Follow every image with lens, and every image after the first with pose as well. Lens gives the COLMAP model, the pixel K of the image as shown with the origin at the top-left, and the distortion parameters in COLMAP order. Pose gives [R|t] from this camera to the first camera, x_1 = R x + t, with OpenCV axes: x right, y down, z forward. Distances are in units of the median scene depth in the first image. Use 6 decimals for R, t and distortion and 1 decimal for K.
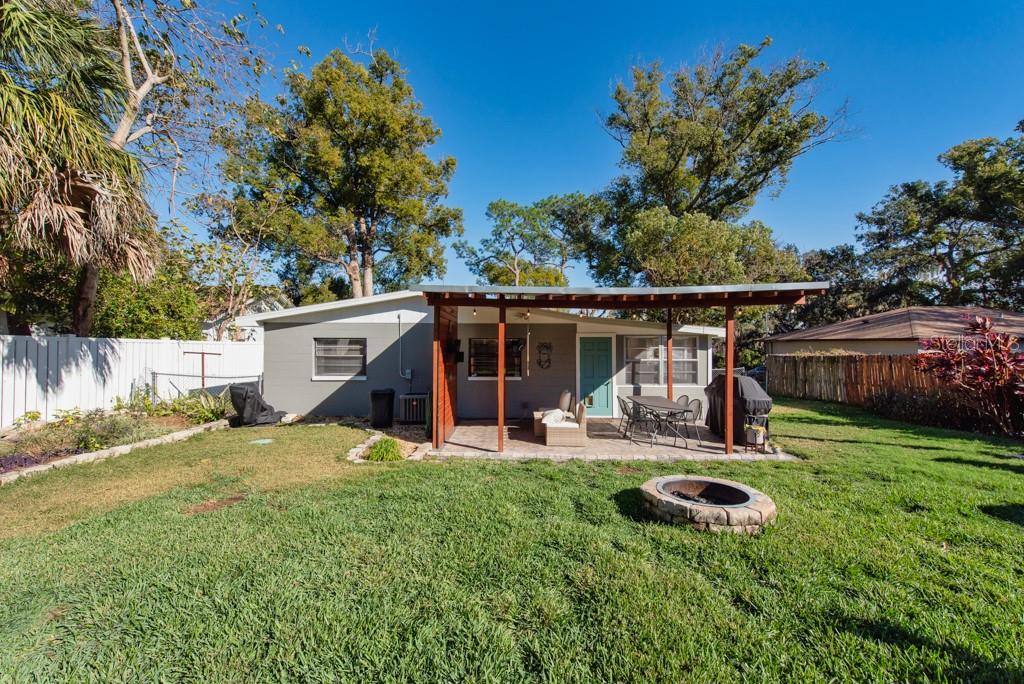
lens RADIAL K [[401.8, 0, 510.8], [0, 401.8, 342.6], [0, 0, 1]] dist [0.007292, -0.000338]
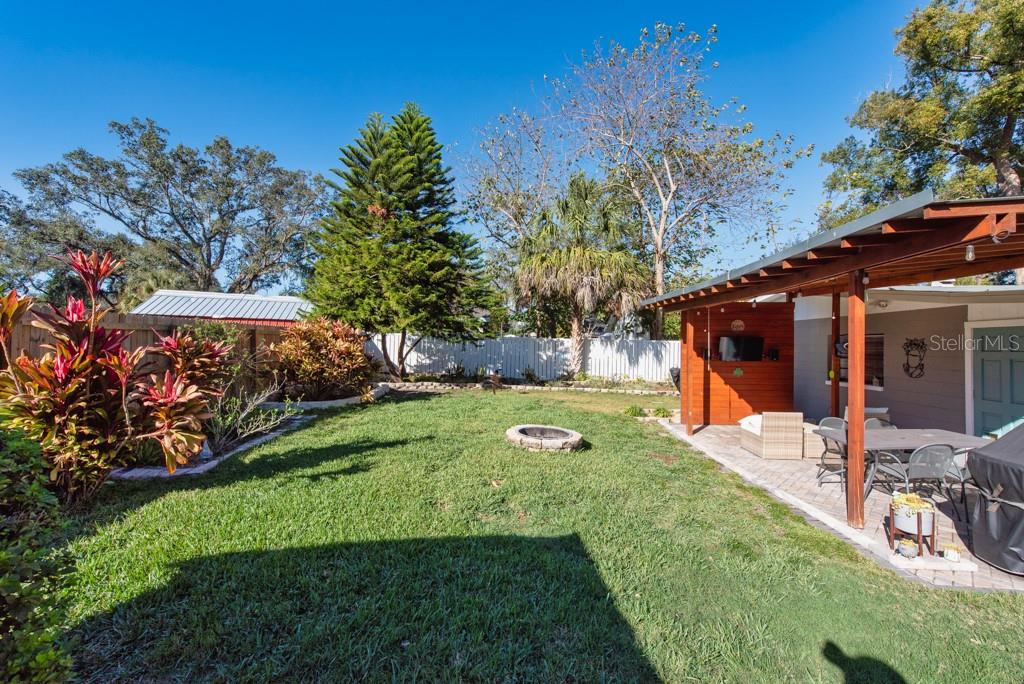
lens RADIAL K [[401.8, 0, 510.8], [0, 401.8, 342.6], [0, 0, 1]] dist [0.007292, -0.000338]
pose [[-0.038150, -0.007741, -0.999242, 0.779348], [-0.001541, 0.999969, -0.007688, 0.012166], [0.999271, 0.001246, -0.038161, 0.356827]]
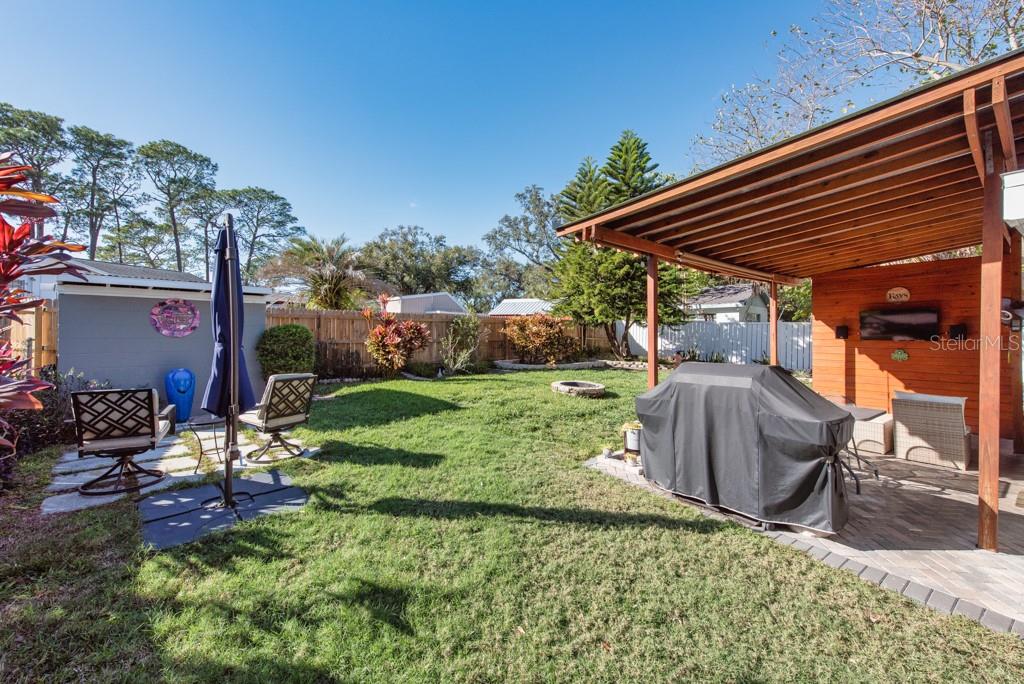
lens RADIAL K [[404.2, 0, 501.6], [0, 404.2, 336.2], [0, 0, 1]] dist [0.006947, 0.000092]
pose [[-0.806320, -0.004725, -0.591461, 0.827074], [-0.002201, 0.999985, -0.004989, 0.041717], [0.591475, -0.002721, -0.806318, 0.980726]]
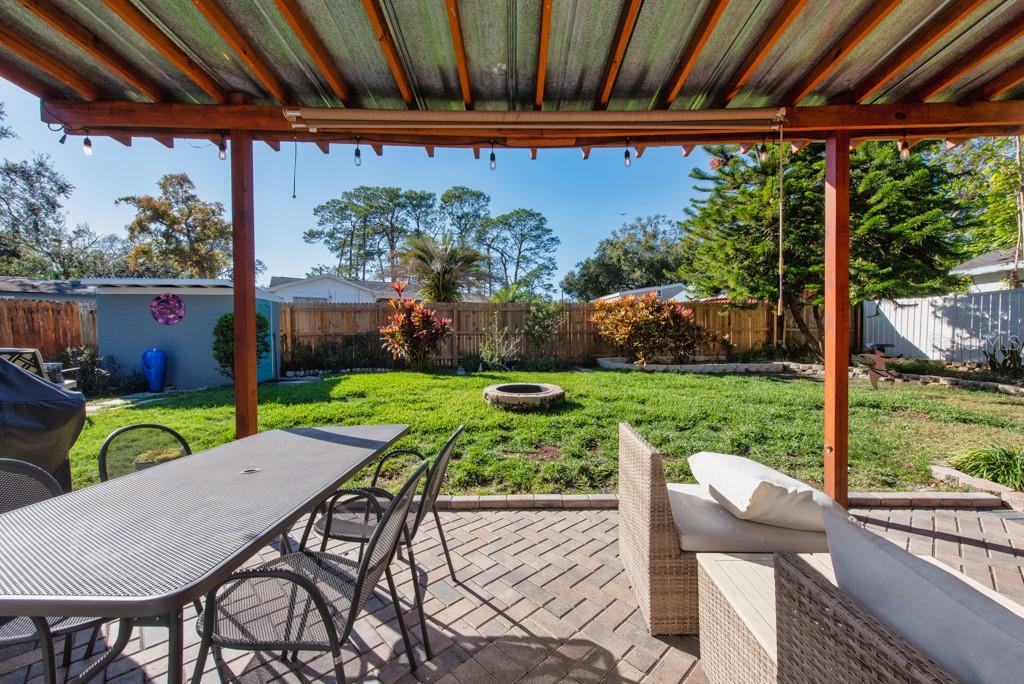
lens RADIAL K [[401.8, 0, 510.8], [0, 401.8, 342.6], [0, 0, 1]] dist [0.007292, -0.000338]
pose [[-0.999523, 0.001129, 0.030848, 0.187474], [0.001348, 0.999974, 0.007057, 0.071235], [-0.030839, 0.007095, -0.999499, 0.945533]]
